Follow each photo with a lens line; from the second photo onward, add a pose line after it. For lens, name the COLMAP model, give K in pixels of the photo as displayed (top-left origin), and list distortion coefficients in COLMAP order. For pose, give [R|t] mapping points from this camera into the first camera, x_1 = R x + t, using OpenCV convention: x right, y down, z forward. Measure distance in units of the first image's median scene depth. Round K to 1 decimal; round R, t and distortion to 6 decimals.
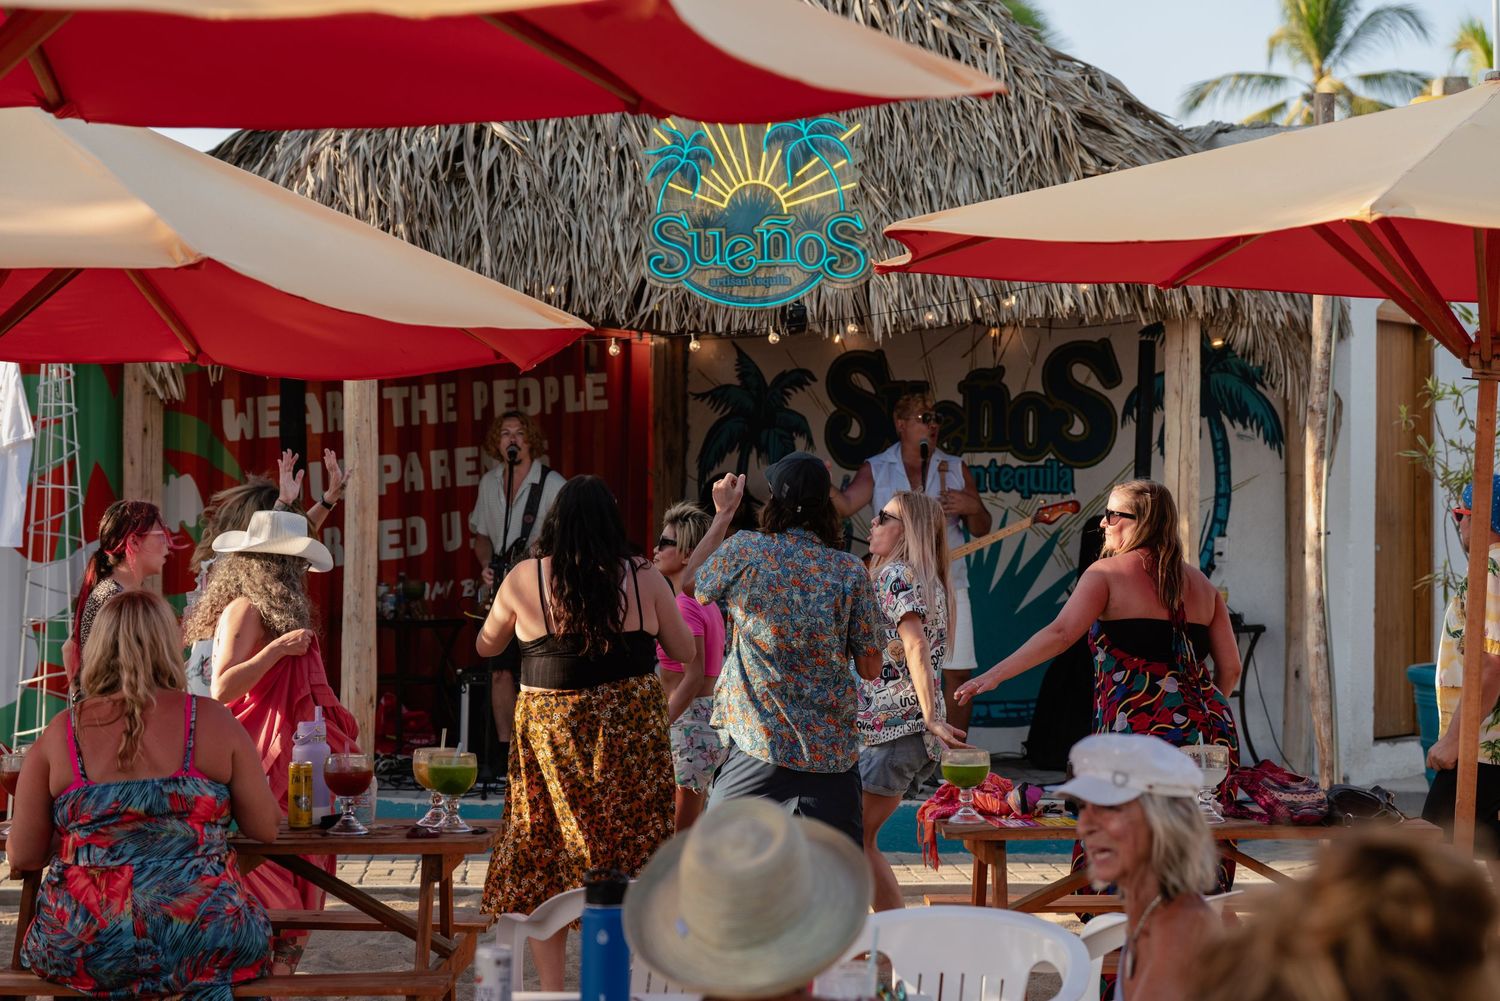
lens RADIAL K [[3036.1, 0, 750.2], [0, 3036.1, 500.7], [0, 0, 1]] dist [-0.003498, 0.000000]
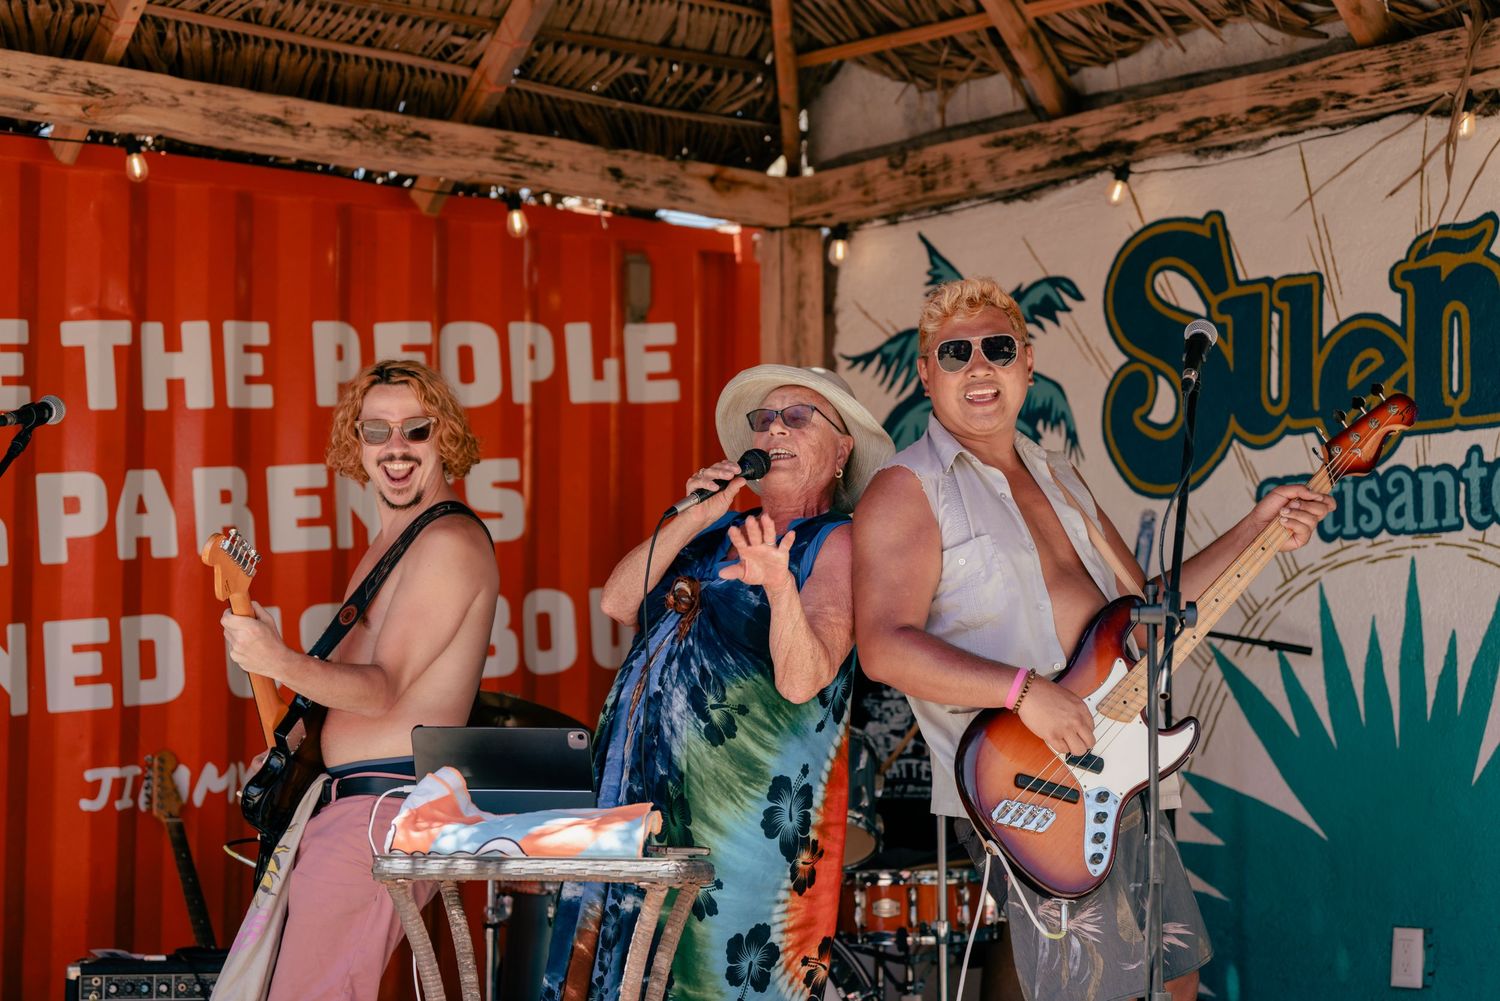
lens RADIAL K [[3430.4, 0, 749.4], [0, 3430.4, 500.4], [0, 0, 1]] dist [0.091550, 0.000000]
pose [[0.974761, -0.022020, -0.222163, 0.085919], [0.005455, 0.997176, -0.074899, 0.026377], [0.223185, 0.071797, 0.972128, 0.527247]]
